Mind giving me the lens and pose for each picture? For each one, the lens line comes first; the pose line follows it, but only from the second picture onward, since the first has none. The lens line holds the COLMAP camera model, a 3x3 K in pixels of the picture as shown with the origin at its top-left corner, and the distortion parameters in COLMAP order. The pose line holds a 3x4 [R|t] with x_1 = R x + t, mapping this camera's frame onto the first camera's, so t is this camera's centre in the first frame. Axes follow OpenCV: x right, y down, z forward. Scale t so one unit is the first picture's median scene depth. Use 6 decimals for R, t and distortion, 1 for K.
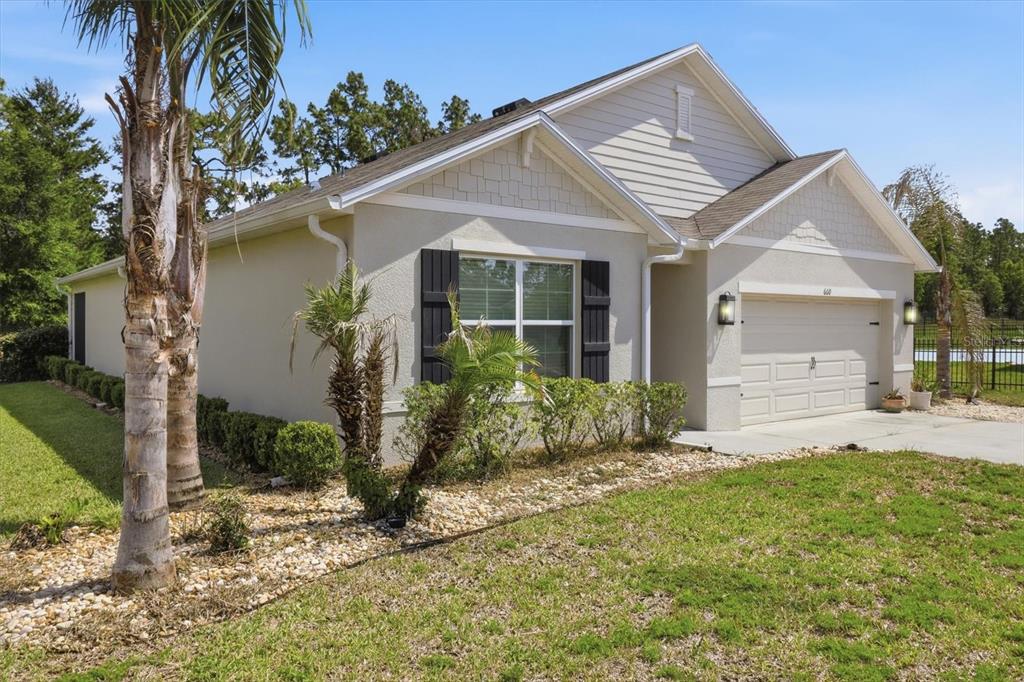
lens RADIAL K [[746.8, 0, 515.5], [0, 746.8, 340.0], [0, 0, 1]] dist [0.013798, 0.000604]
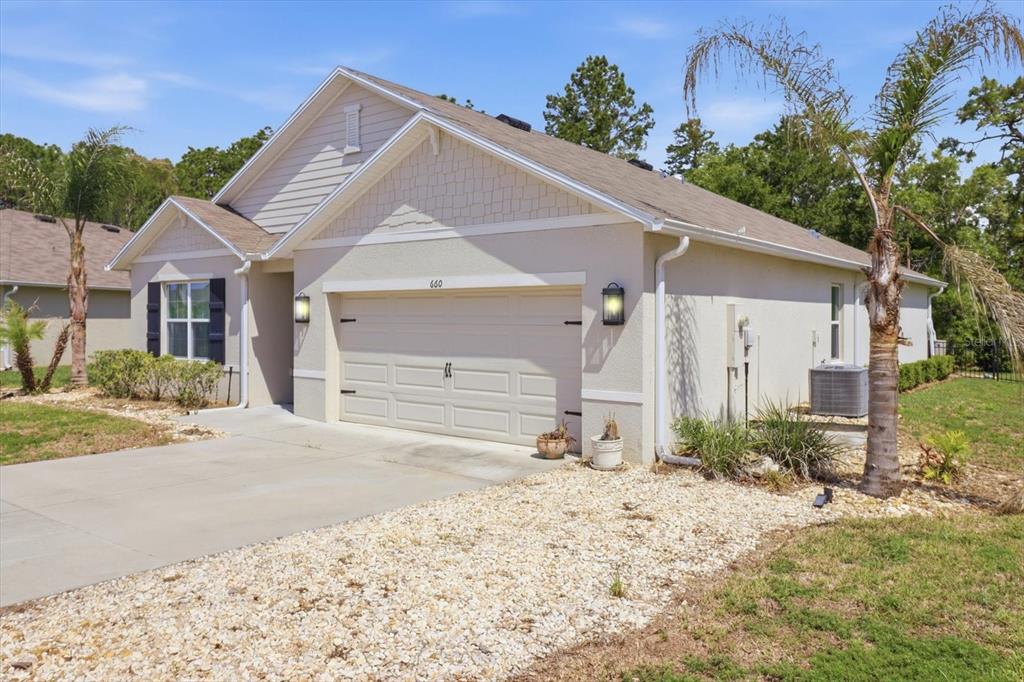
lens RADIAL K [[762.1, 0, 519.5], [0, 762.1, 330.1], [0, 0, 1]] dist [0.013034, 0.002156]
pose [[0.246657, 0.015842, -0.968973, 1.400620], [-0.021453, 0.999711, 0.010883, -0.027312], [0.968865, 0.018103, 0.246925, 0.987872]]
